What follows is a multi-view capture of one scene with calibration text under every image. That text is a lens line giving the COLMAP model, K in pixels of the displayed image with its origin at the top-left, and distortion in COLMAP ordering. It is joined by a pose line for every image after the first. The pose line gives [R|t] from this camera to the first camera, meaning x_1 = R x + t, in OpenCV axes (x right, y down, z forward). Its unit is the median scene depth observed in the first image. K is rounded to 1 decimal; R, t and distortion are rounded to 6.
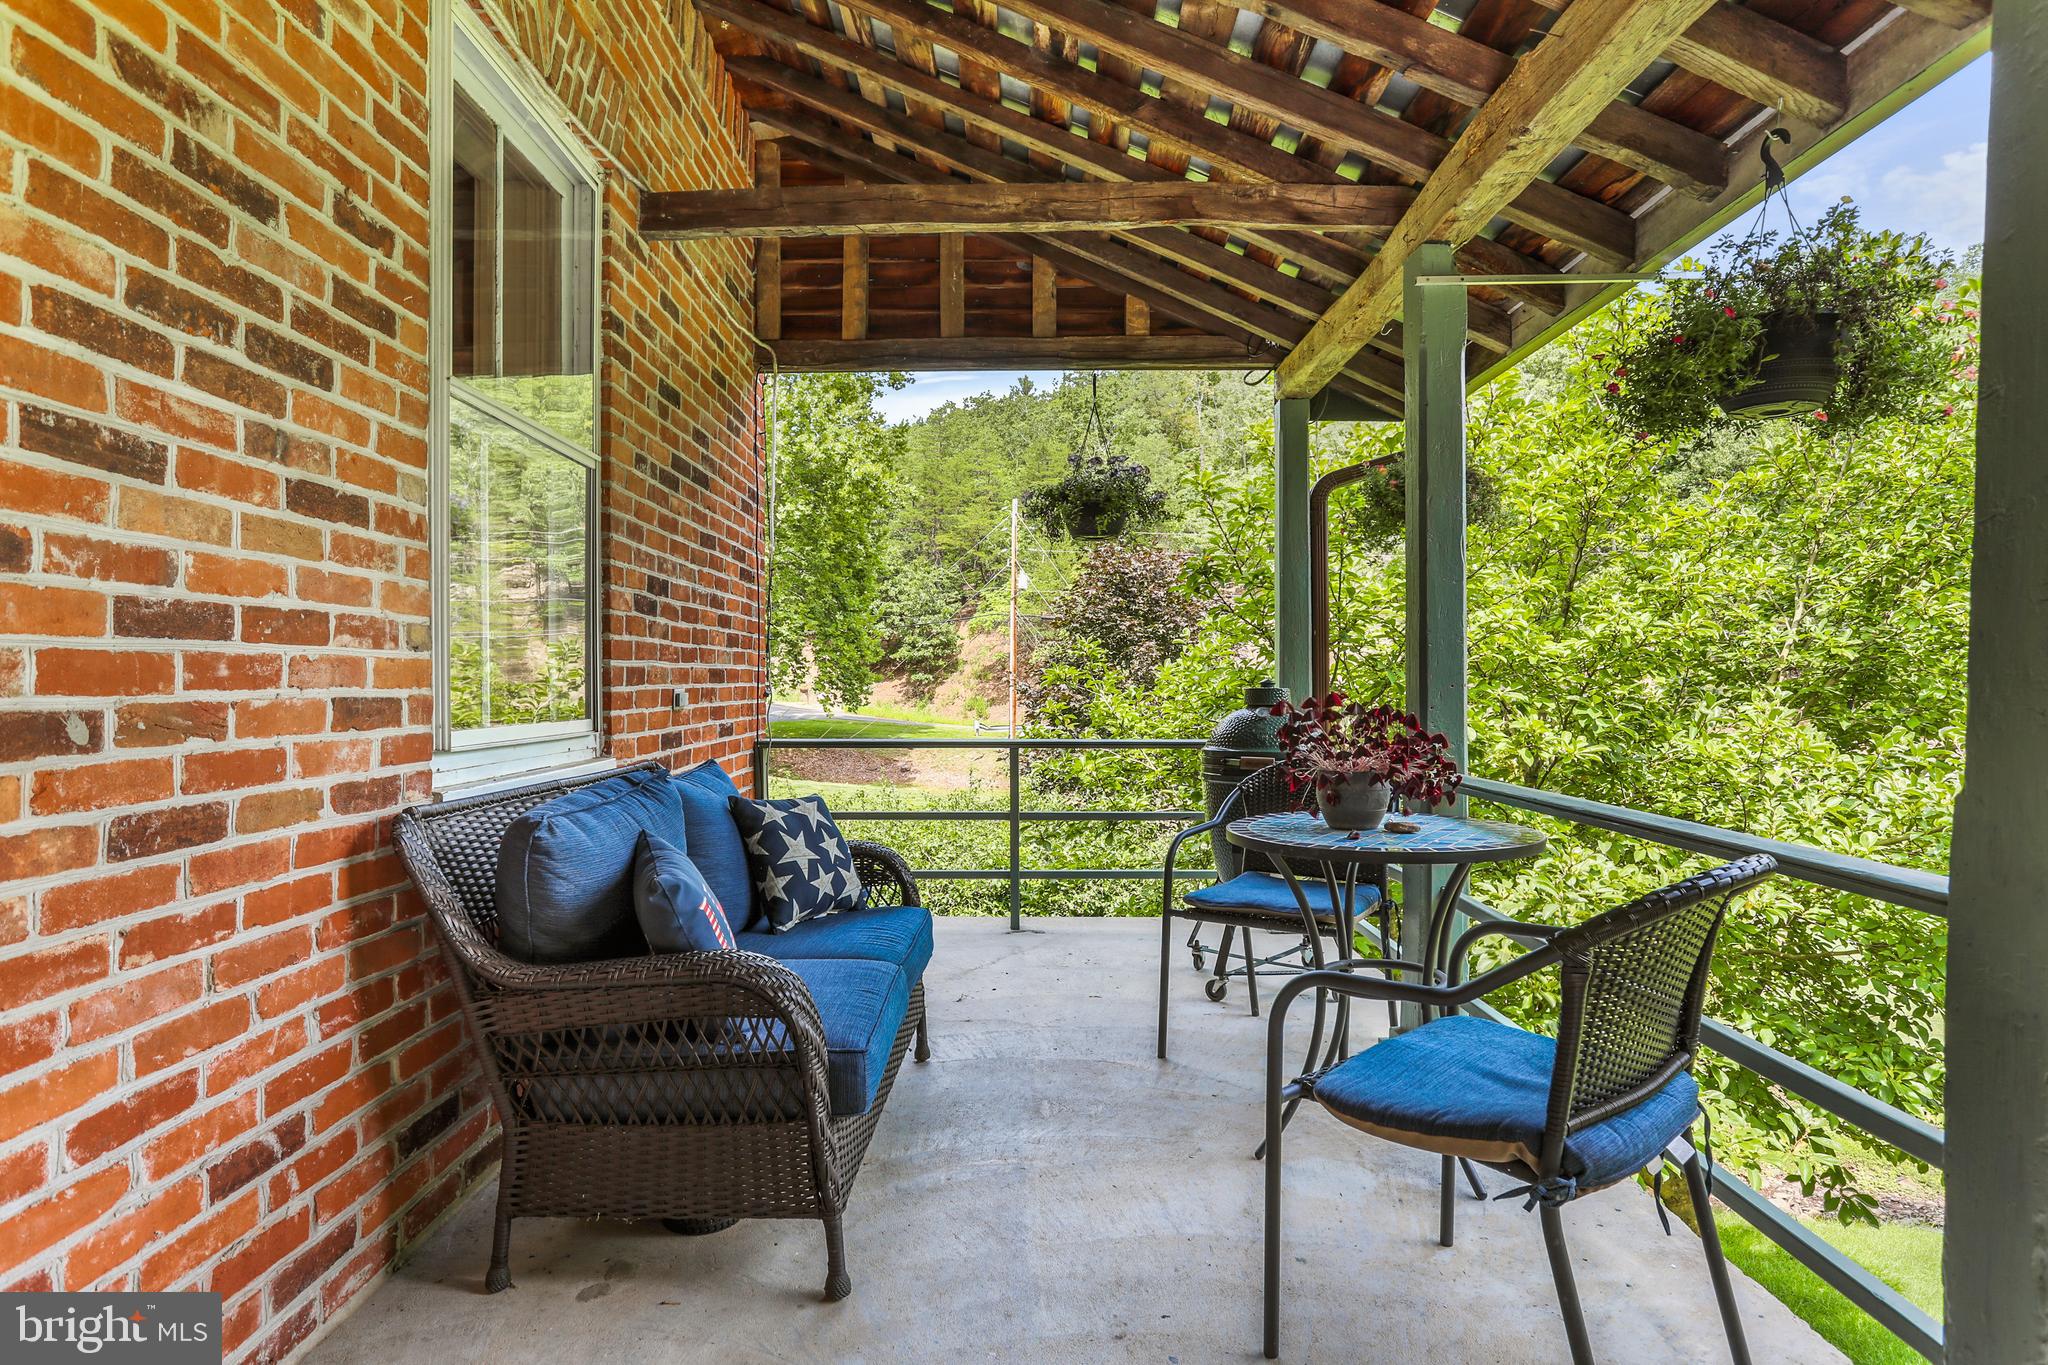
lens RADIAL K [[1079.9, 0, 1022.0], [0, 1079.9, 686.3], [0, 0, 1]] dist [-0.037254, 0.010842]
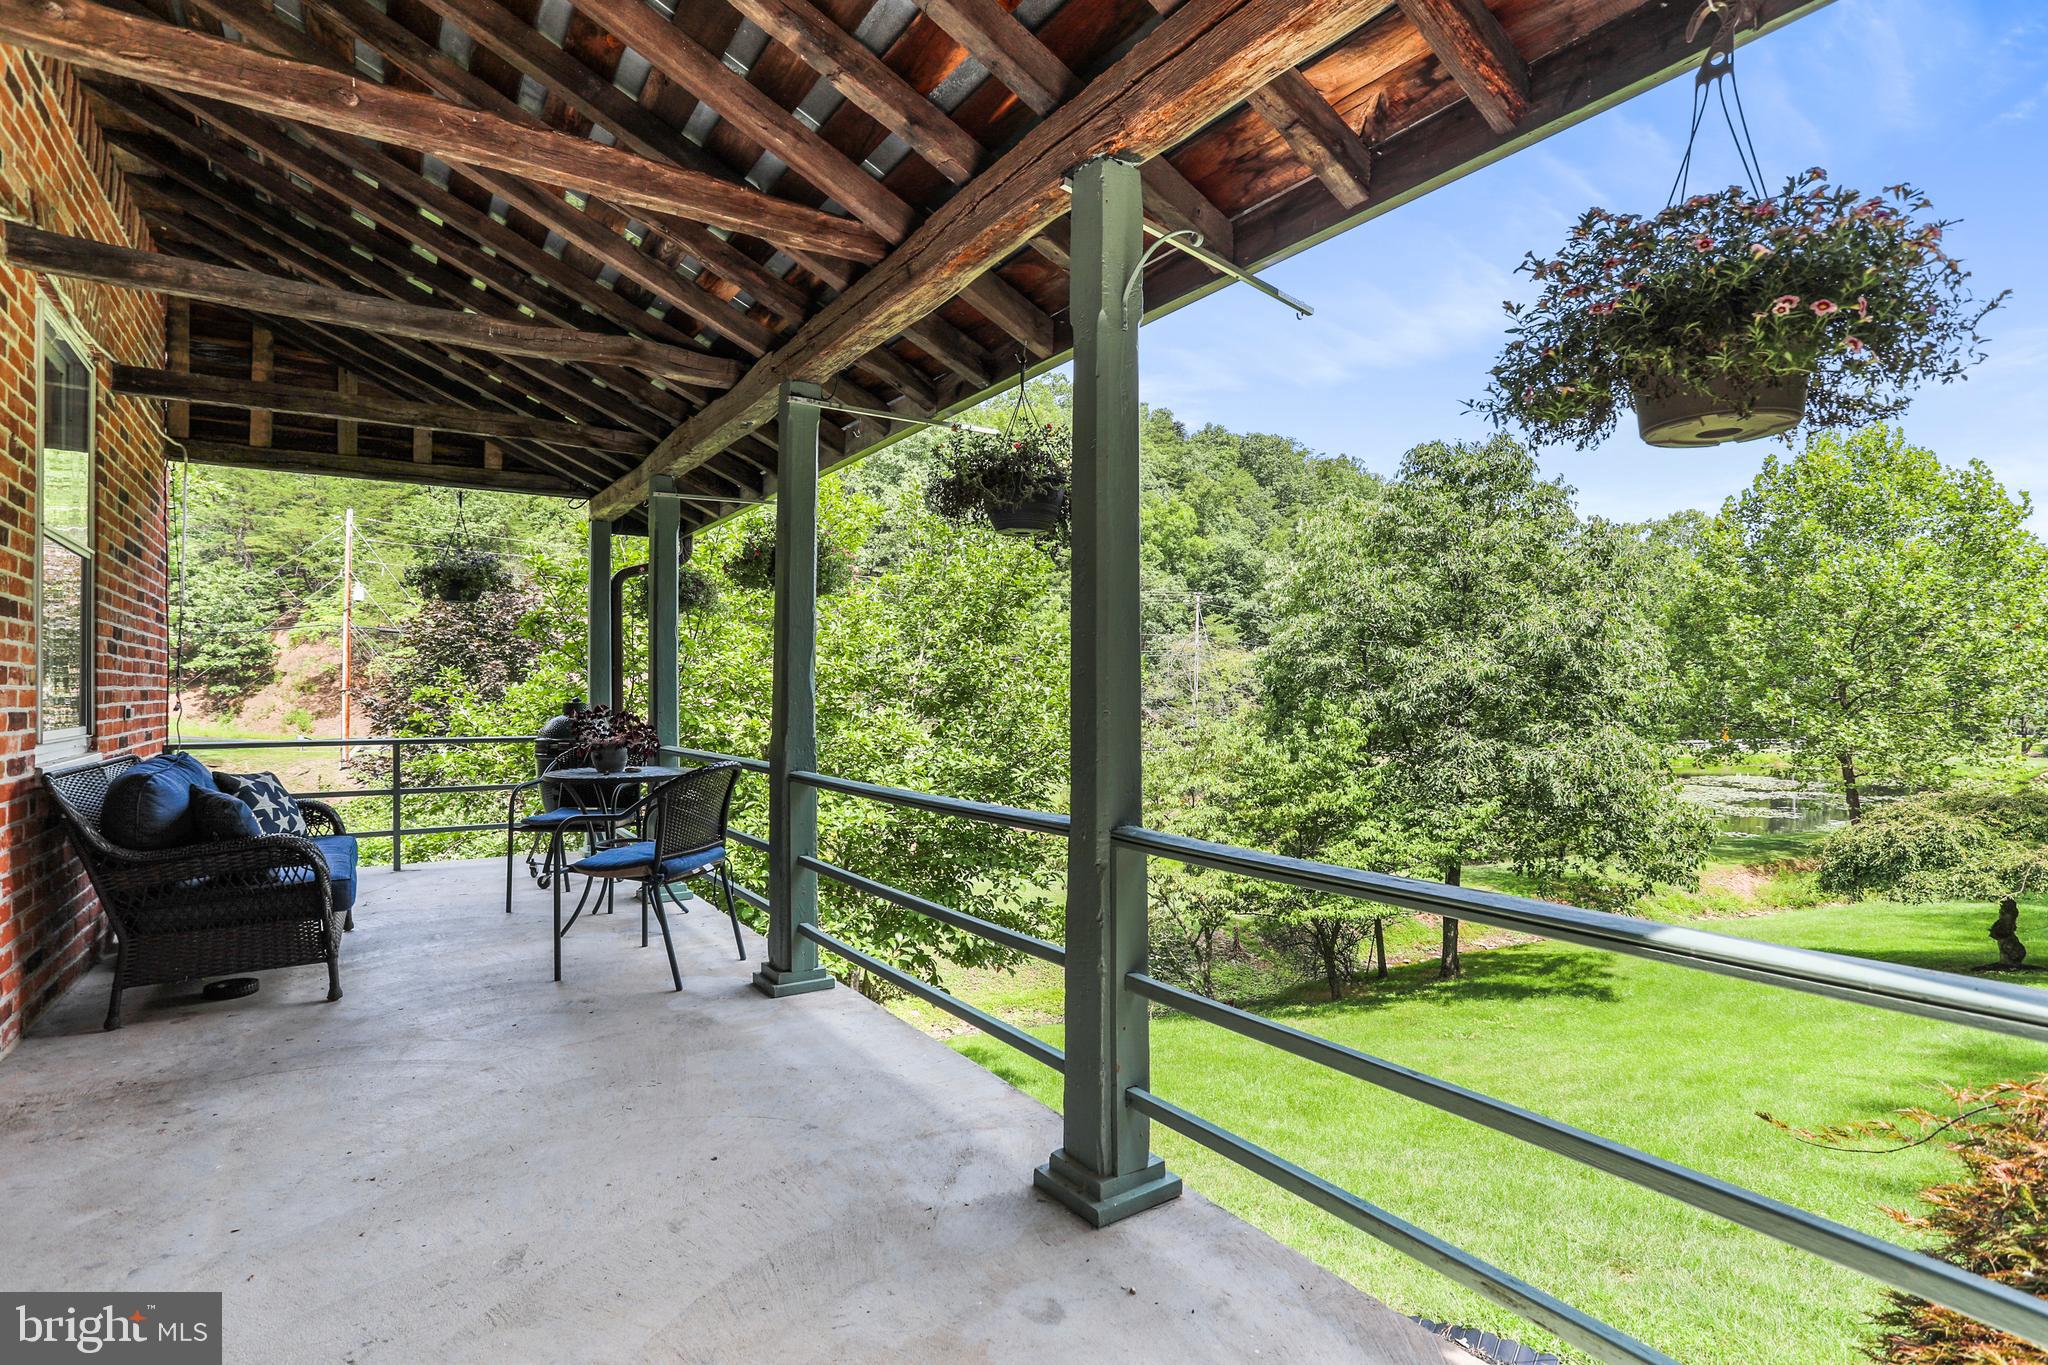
lens RADIAL K [[1002.7, 0, 1029.9], [0, 1002.7, 685.5], [0, 0, 1]] dist [-0.046573, 0.021805]
pose [[0.819880, 0.003727, 0.572523, -0.070121], [0.002768, 0.999941, -0.010473, -0.005623], [-0.572528, 0.010172, 0.819822, -0.585727]]
